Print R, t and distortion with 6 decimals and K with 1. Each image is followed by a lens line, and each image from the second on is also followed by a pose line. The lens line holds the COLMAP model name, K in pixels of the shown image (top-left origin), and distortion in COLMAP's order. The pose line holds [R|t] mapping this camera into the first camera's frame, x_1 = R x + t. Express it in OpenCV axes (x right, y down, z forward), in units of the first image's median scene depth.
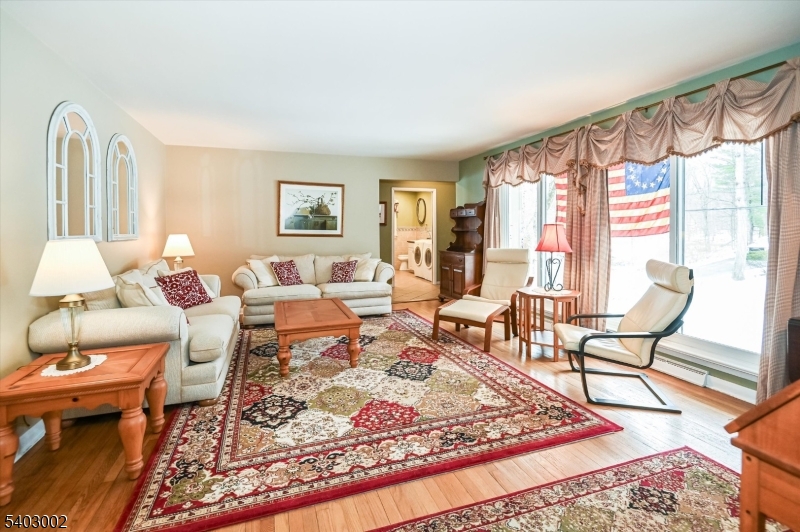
lens RADIAL K [[375.2, 0, 399.6], [0, 375.2, 262.7], [0, 0, 1]] dist [-0.004586, -0.003780]
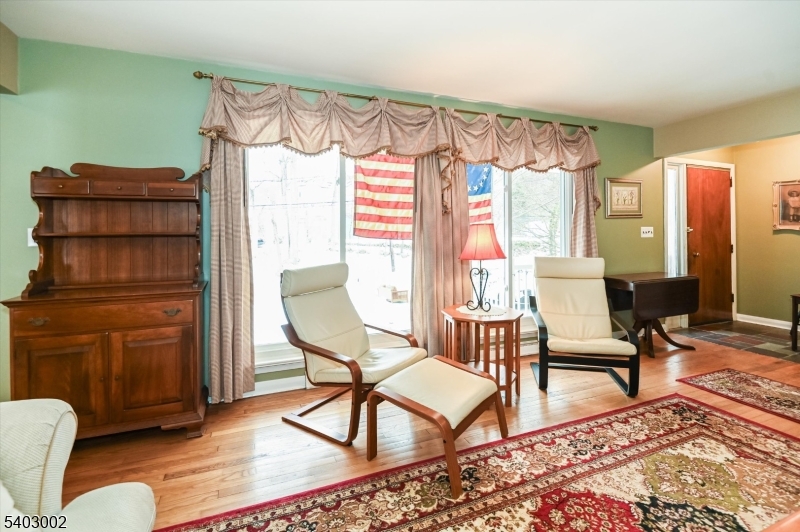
lens RADIAL K [[375.2, 0, 403.2], [0, 375.2, 232.2], [0, 0, 1]] dist [-0.004586, -0.003780]
pose [[-0.047317, -0.004932, 0.998868, -0.501255], [0.089990, 0.995900, 0.009181, -0.148429], [-0.994818, 0.090322, -0.046679, 1.669973]]
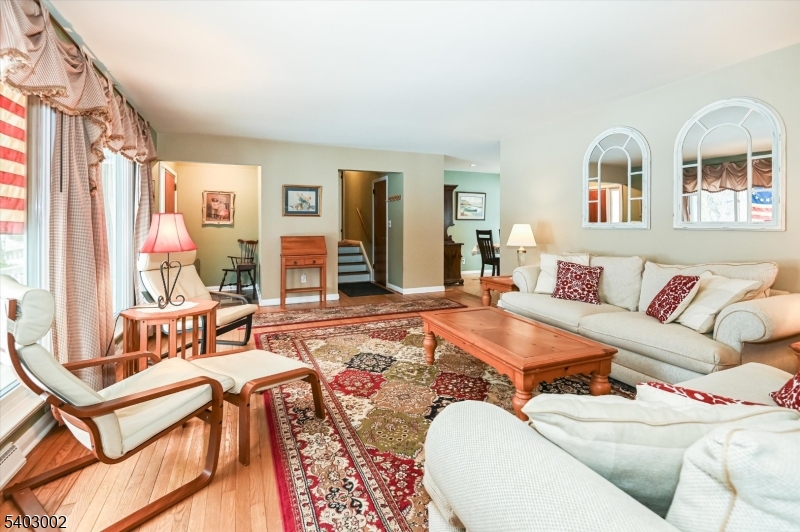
lens RADIAL K [[375.2, 0, 387.0], [0, 375.2, 217.8], [0, 0, 1]] dist [-0.004586, -0.003780]
pose [[-0.999442, 0.009400, -0.032048, 0.017909], [0.007131, 0.997509, 0.070178, -0.197792], [0.032628, 0.069911, -0.997020, 2.427390]]
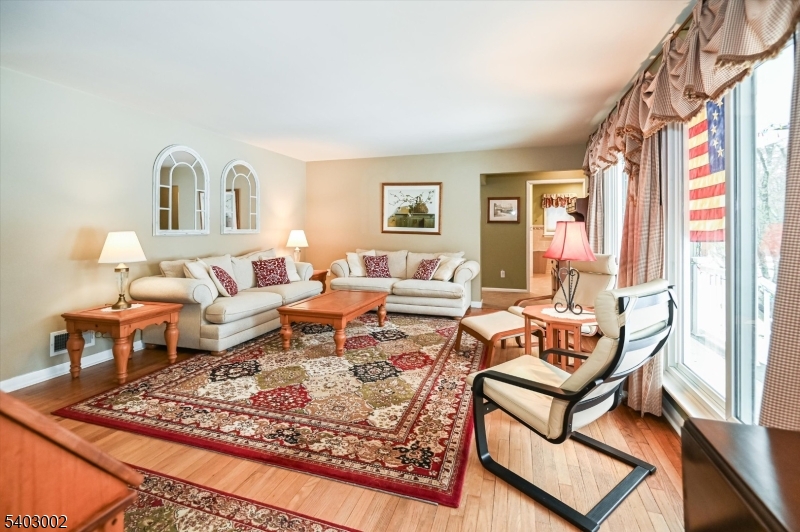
lens RADIAL K [[375.2, 0, 396.7], [0, 375.2, 251.9], [0, 0, 1]] dist [-0.004586, -0.003780]
pose [[0.796498, 0.046178, -0.602875, 0.806372], [-0.060724, 0.998147, -0.003772, -0.028049], [0.601584, 0.039613, 0.797827, 0.301797]]
